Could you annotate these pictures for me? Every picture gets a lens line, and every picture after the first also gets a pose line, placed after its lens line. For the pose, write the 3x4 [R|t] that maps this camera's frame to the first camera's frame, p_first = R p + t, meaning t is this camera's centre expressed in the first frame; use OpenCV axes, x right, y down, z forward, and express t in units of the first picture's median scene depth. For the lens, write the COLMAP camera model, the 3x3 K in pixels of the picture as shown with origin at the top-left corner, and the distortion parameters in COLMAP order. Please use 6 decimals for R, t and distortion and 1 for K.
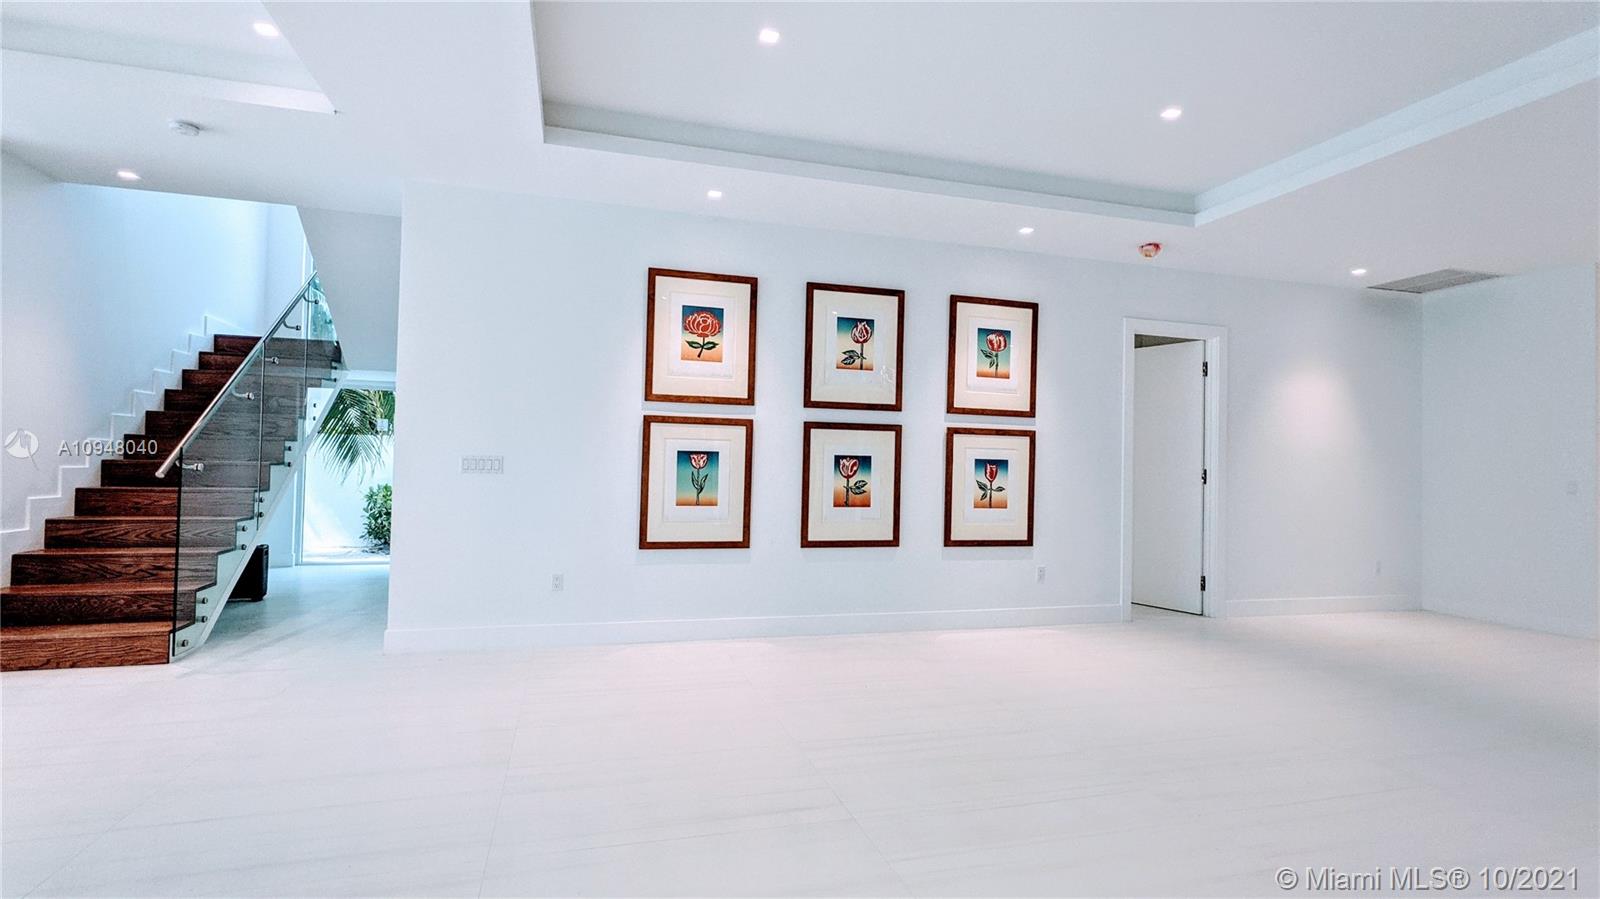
lens RADIAL K [[733.8, 0, 808.2], [0, 733.8, 436.5], [0, 0, 1]] dist [0.008608, -0.000094]
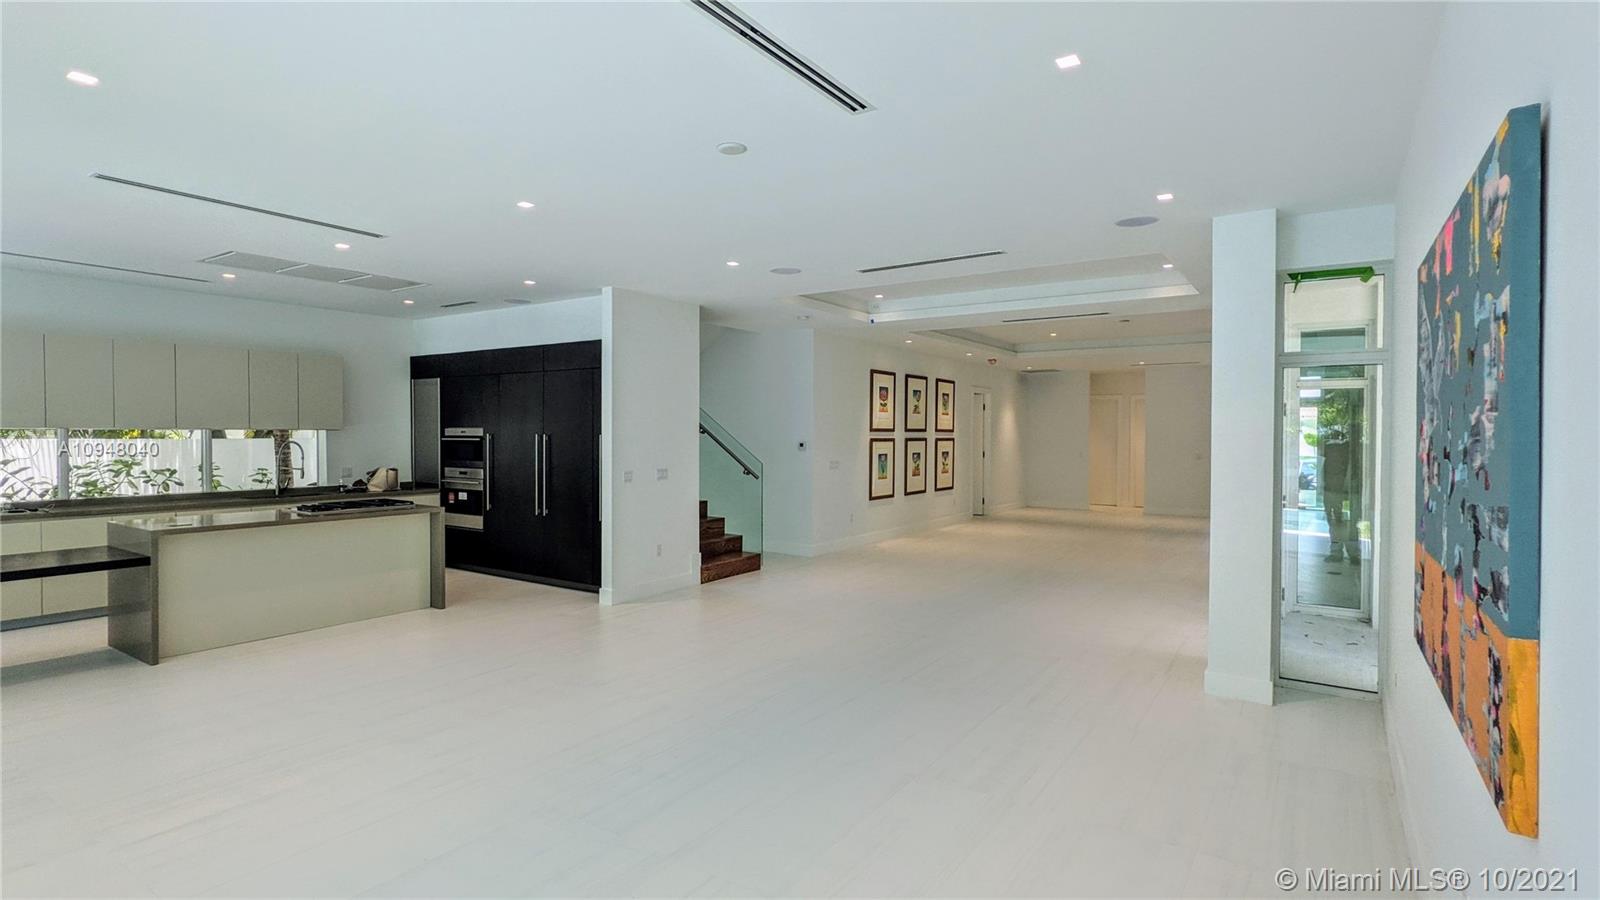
lens RADIAL K [[778.0, 0, 789.6], [0, 778.0, 449.4], [0, 0, 1]] dist [0.008897, -0.003849]
pose [[0.772126, -0.038622, 0.634295, -1.701142], [0.008462, 0.998688, 0.050508, -0.104309], [-0.635413, -0.033631, 0.771439, -0.557245]]
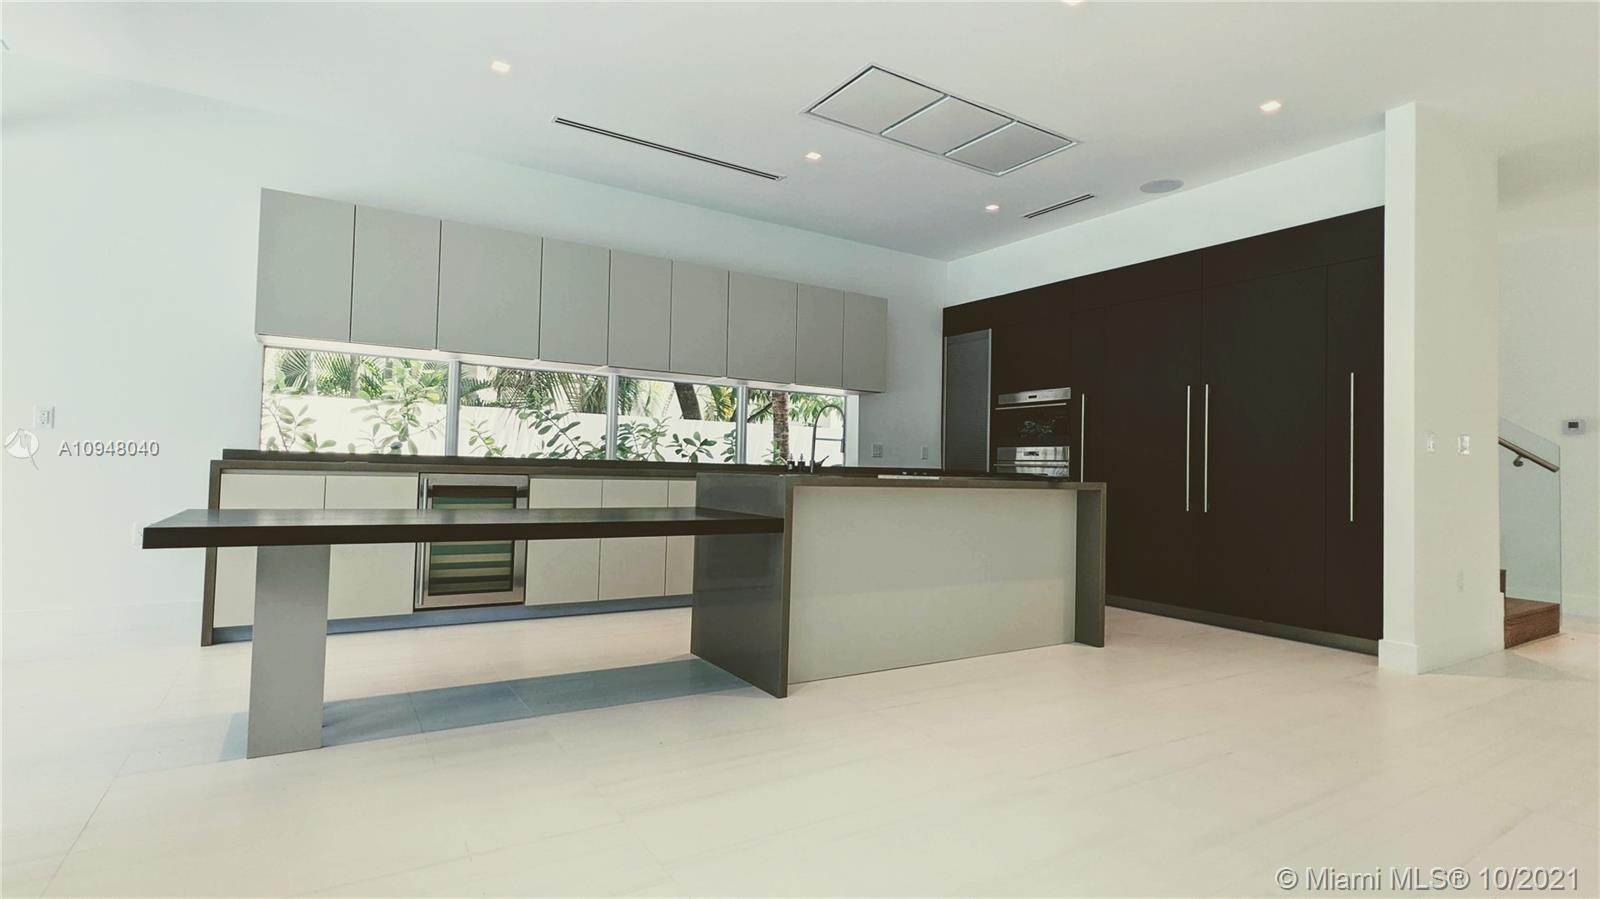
lens RADIAL K [[778.0, 0, 805.3], [0, 778.0, 441.0], [0, 0, 1]] dist [0.008897, -0.003849]
pose [[0.959764, 0.003785, 0.280781, -1.854813], [-0.000846, 0.999944, -0.010585, 0.016030], [-0.280805, 0.009922, 0.959714, 0.105466]]
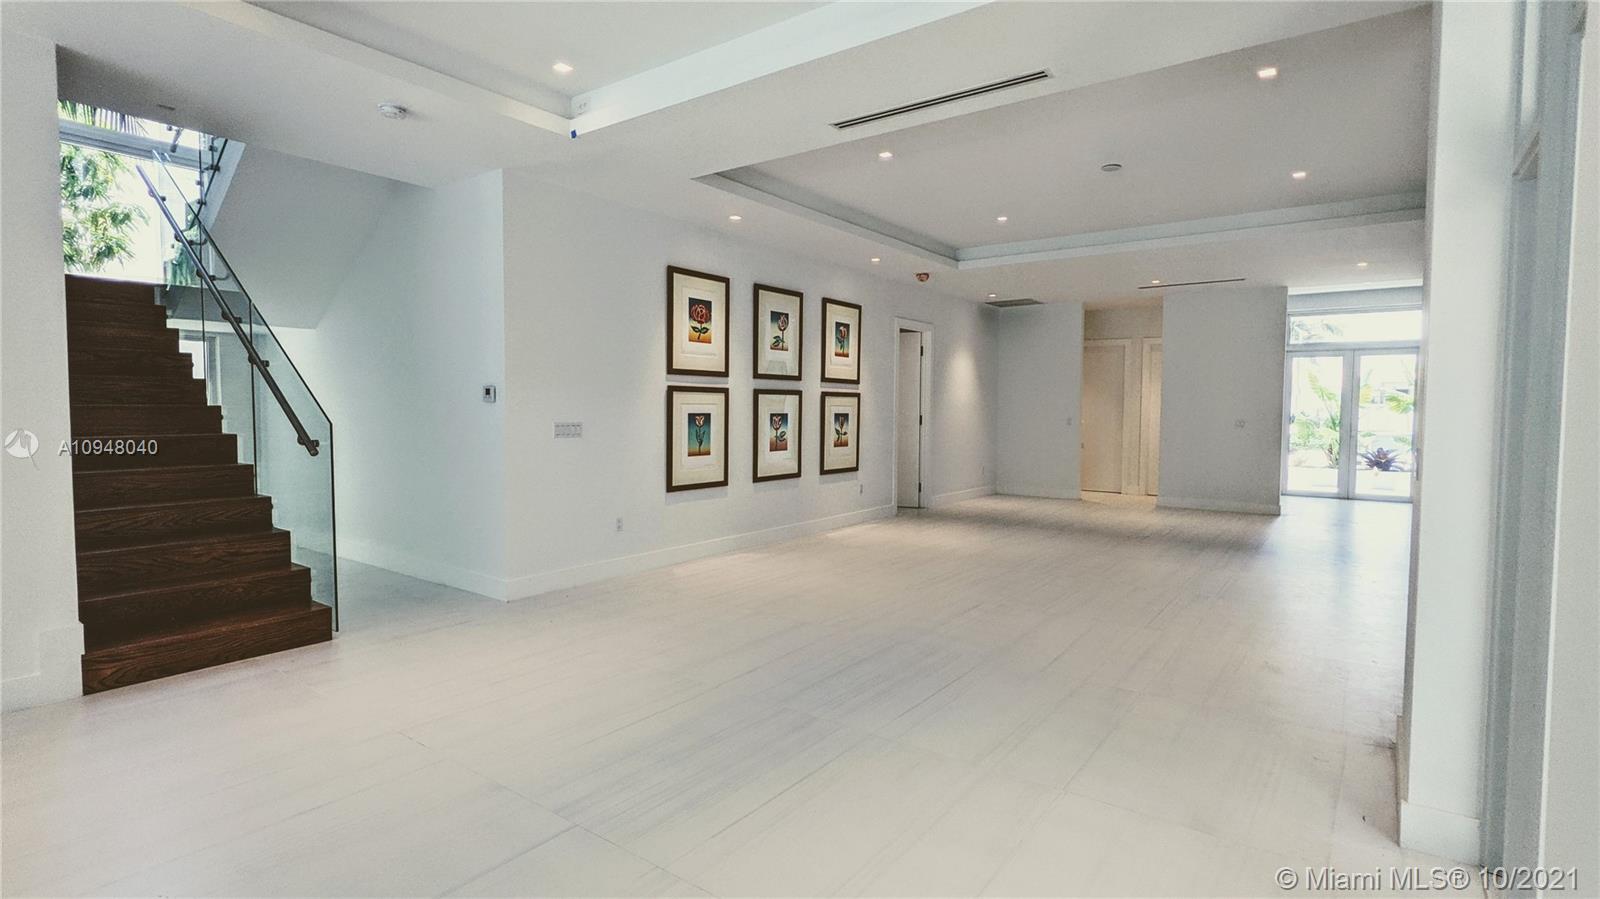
lens RADIAL K [[778.0, 0, 807.6], [0, 778.0, 456.6], [0, 0, 1]] dist [0.008897, -0.003849]
pose [[0.784802, -0.060732, 0.616764, -0.791208], [0.003420, 0.995596, 0.093684, -0.029436], [-0.619737, -0.071414, 0.781553, -0.174275]]
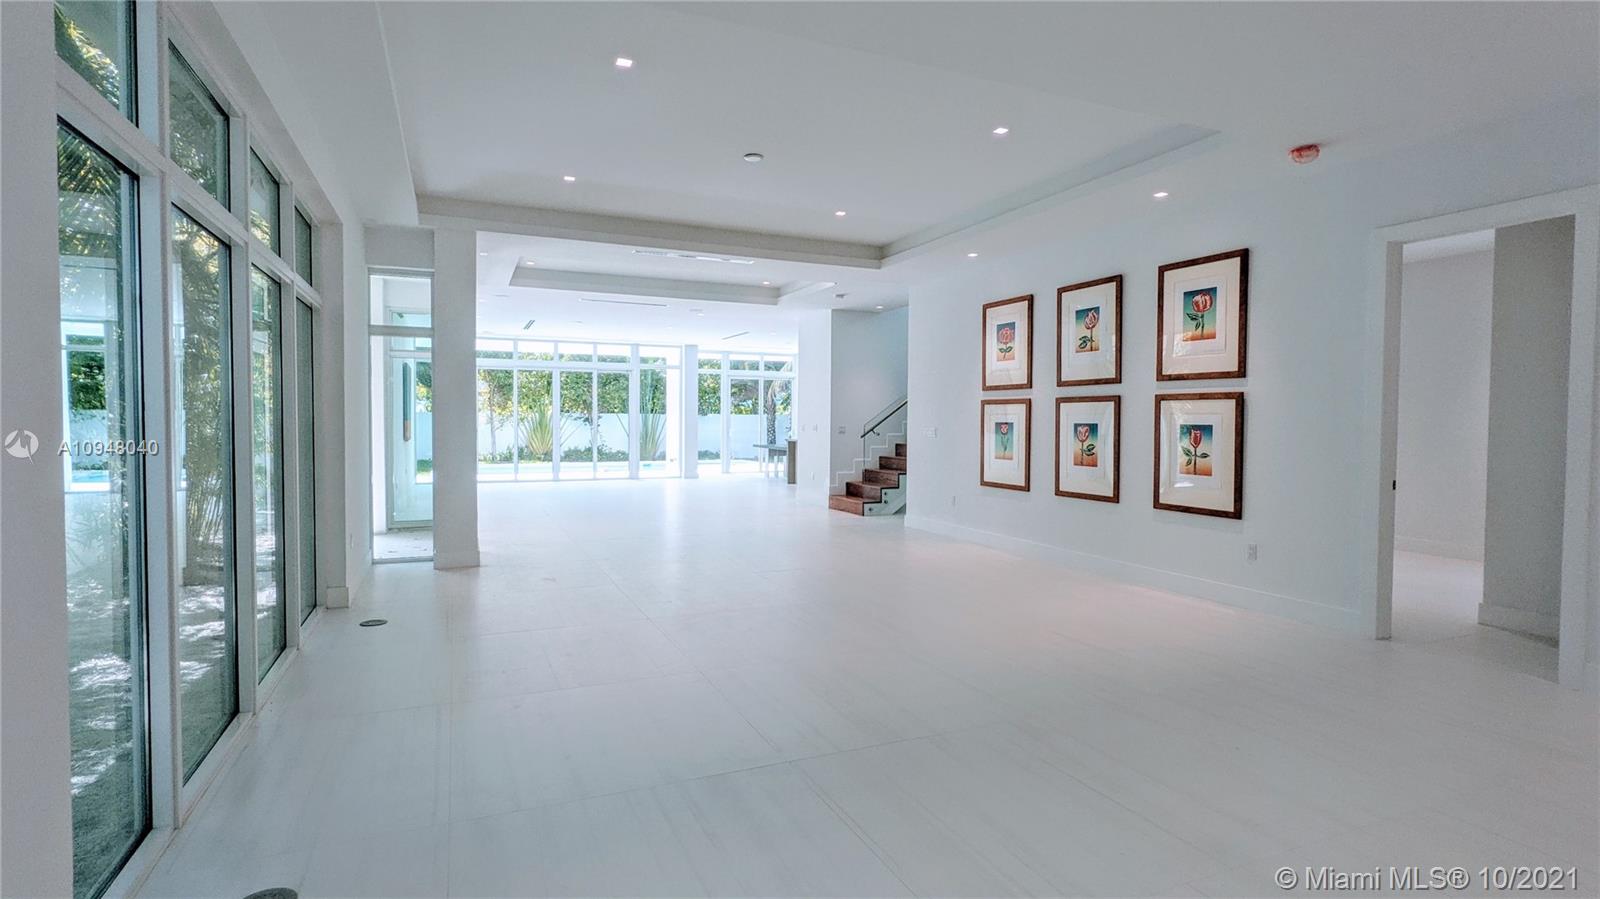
lens RADIAL K [[778.0, 0, 804.6], [0, 778.0, 457.8], [0, 0, 1]] dist [0.008897, -0.003849]
pose [[0.149716, 0.022379, -0.988476, 1.247556], [0.017201, 0.999534, 0.025235, 0.041710], [0.988579, -0.020781, 0.149262, 0.346031]]
